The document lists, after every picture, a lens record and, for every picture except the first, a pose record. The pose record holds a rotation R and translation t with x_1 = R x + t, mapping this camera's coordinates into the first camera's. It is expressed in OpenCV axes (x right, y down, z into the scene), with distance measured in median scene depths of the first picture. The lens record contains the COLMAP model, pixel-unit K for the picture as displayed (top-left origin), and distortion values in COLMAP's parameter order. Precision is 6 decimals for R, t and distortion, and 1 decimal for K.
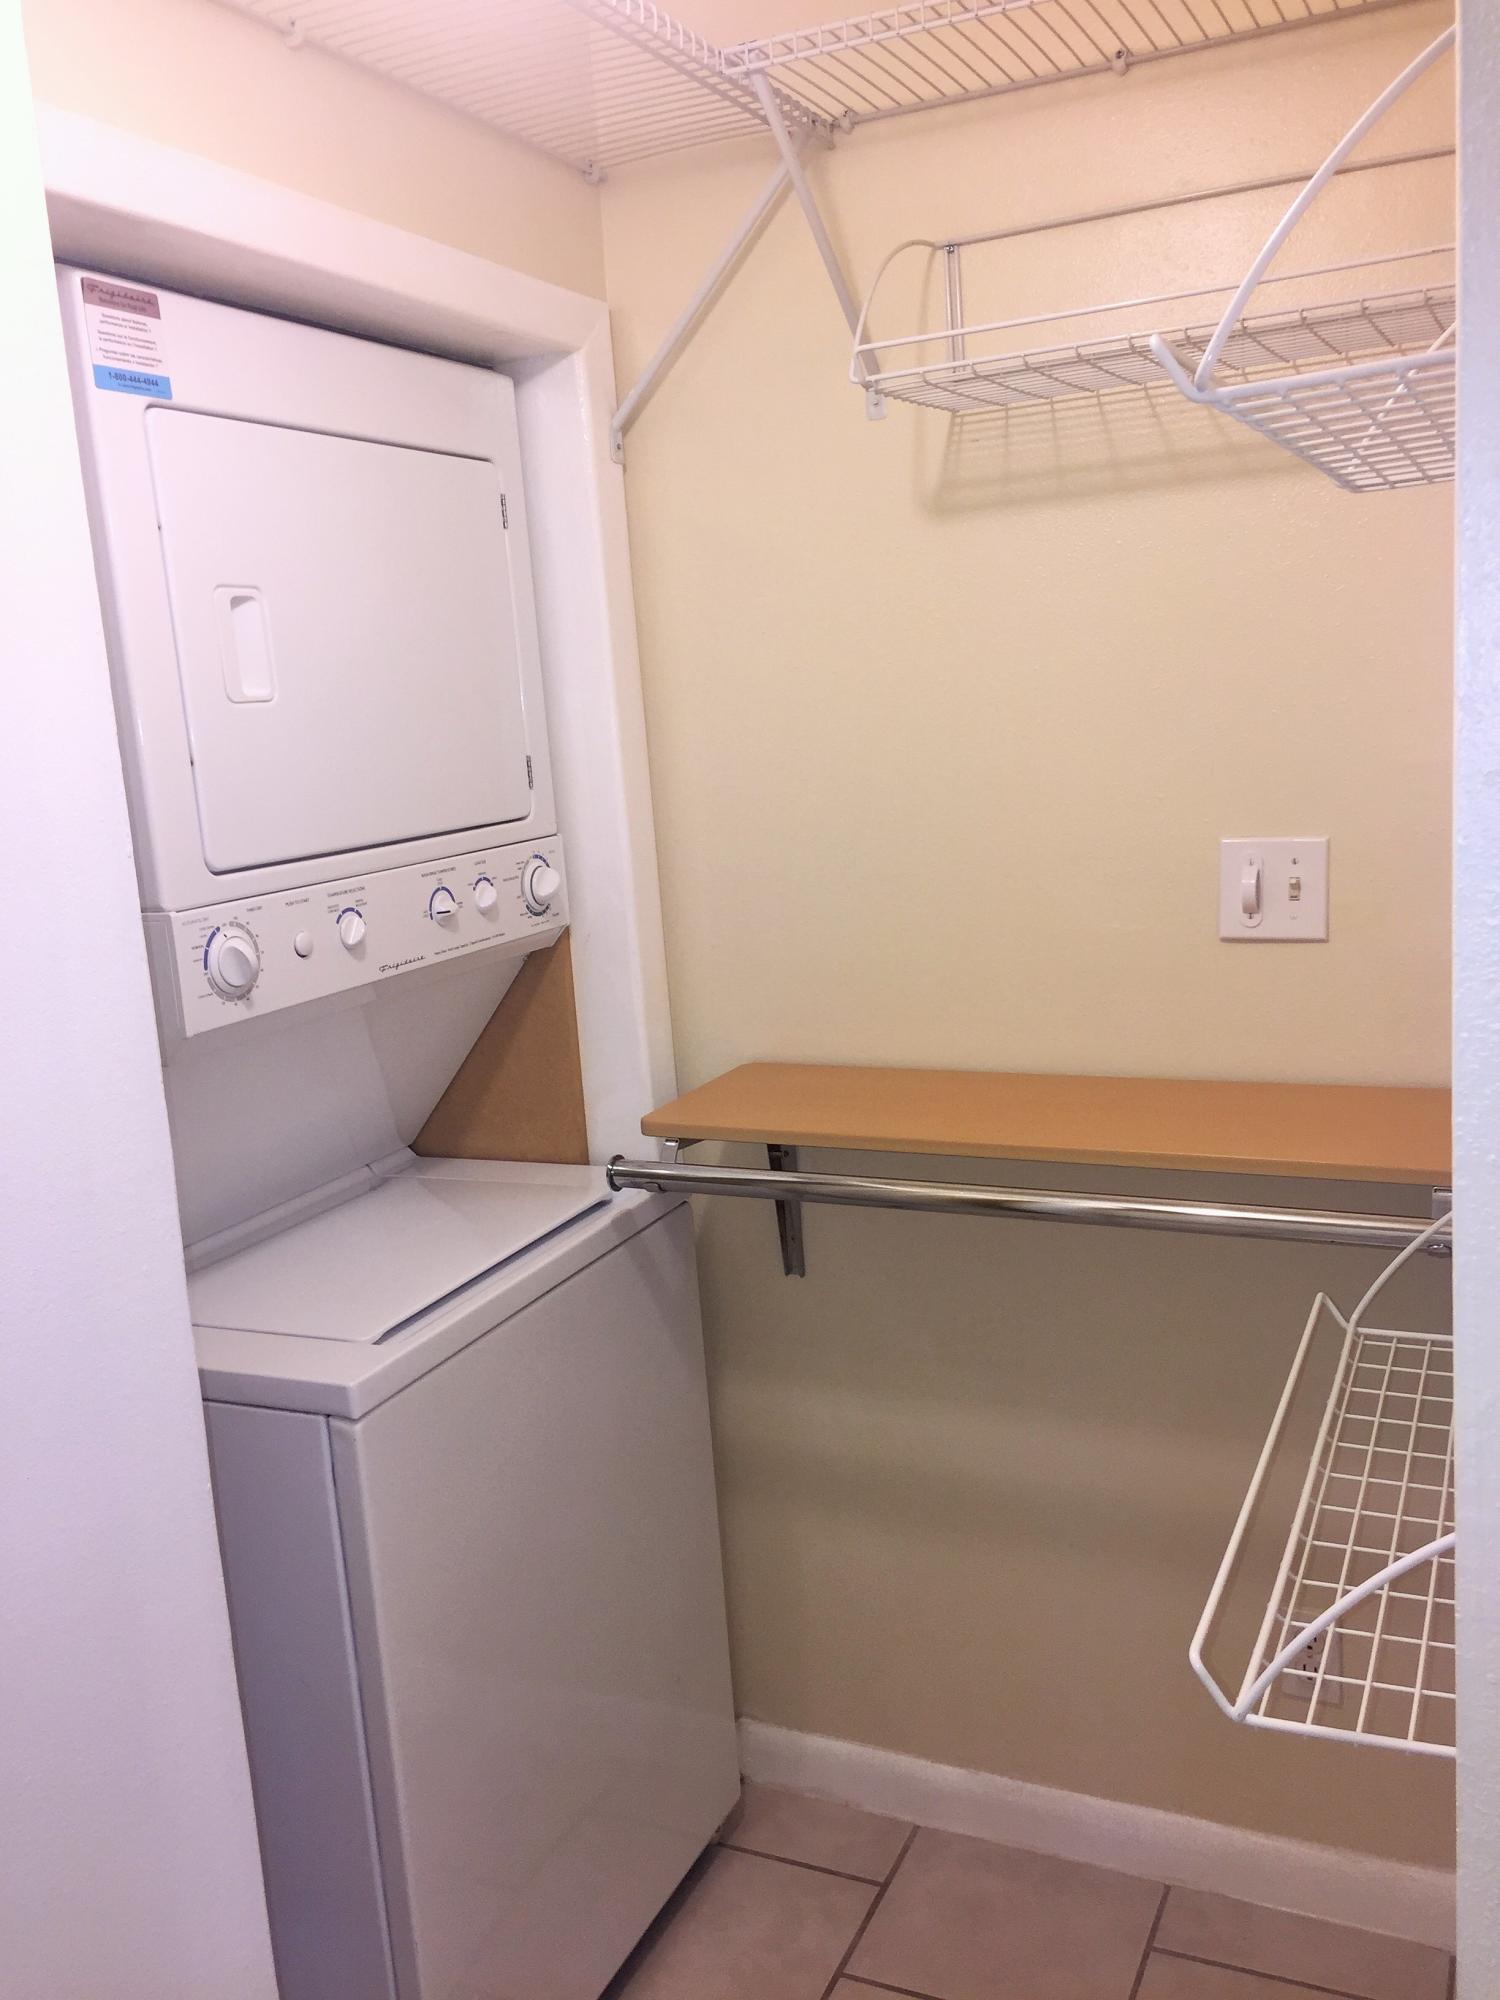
lens RADIAL K [[1718.9, 0, 747.6], [0, 1718.9, 1002.2], [0, 0, 1]] dist [0.077503, -0.092752]
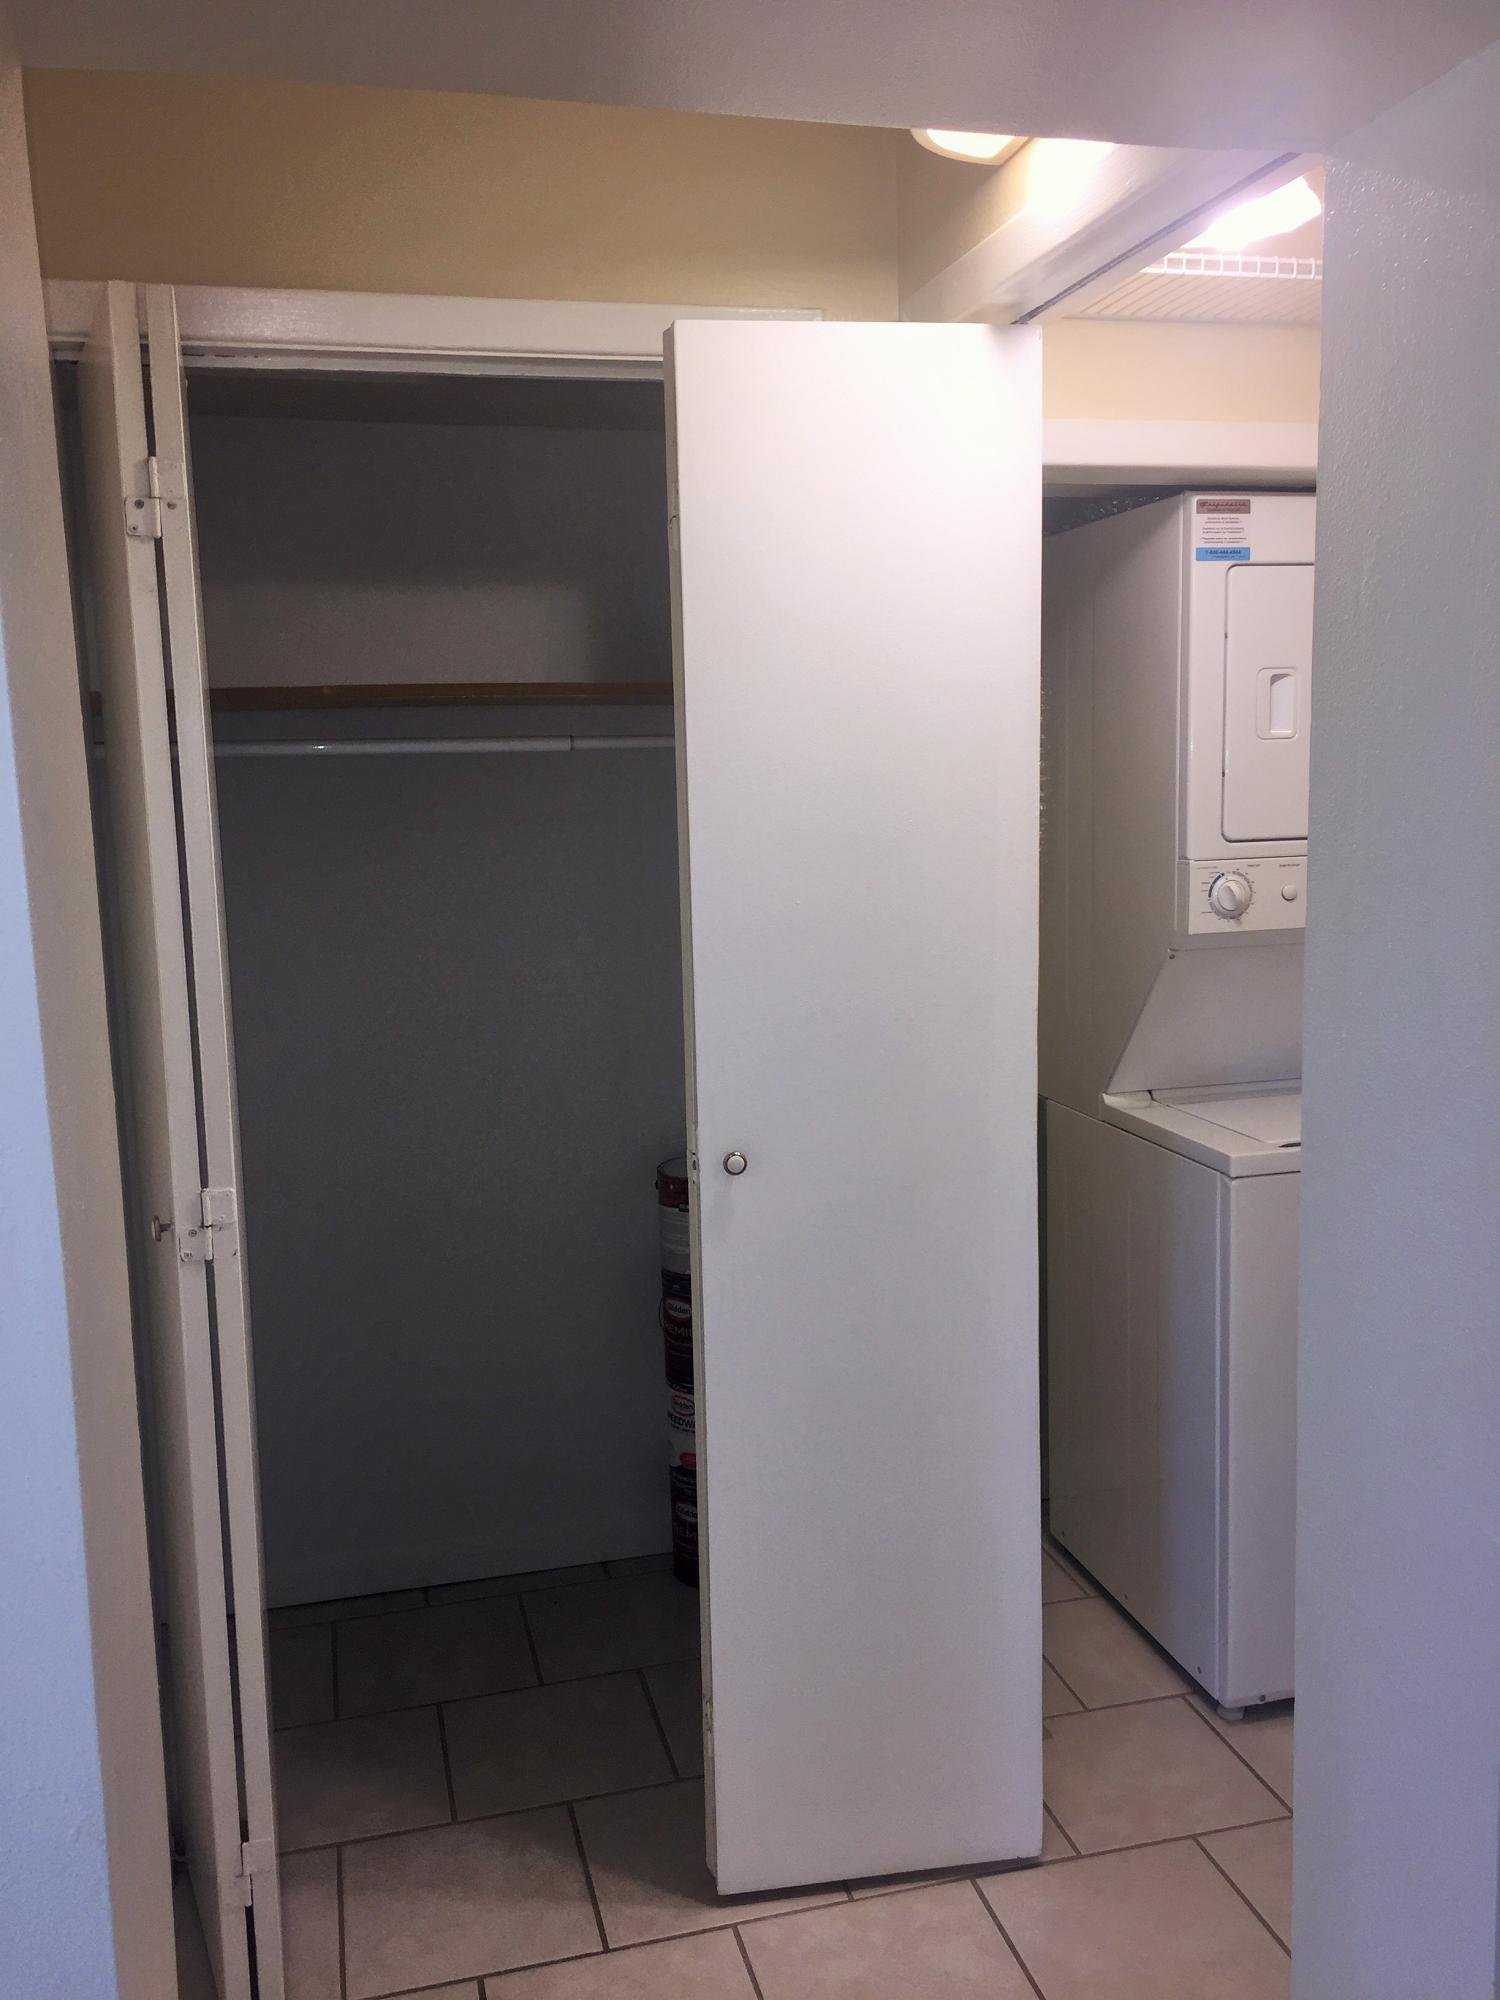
lens RADIAL K [[1718.9, 0, 752.7], [0, 1718.9, 998.6], [0, 0, 1]] dist [0.077503, -0.092752]
pose [[0.631660, 0.171000, -0.756151, 0.693573], [-0.159763, 0.983147, 0.088874, -0.000267], [0.758605, 0.064667, 0.648334, -0.419752]]
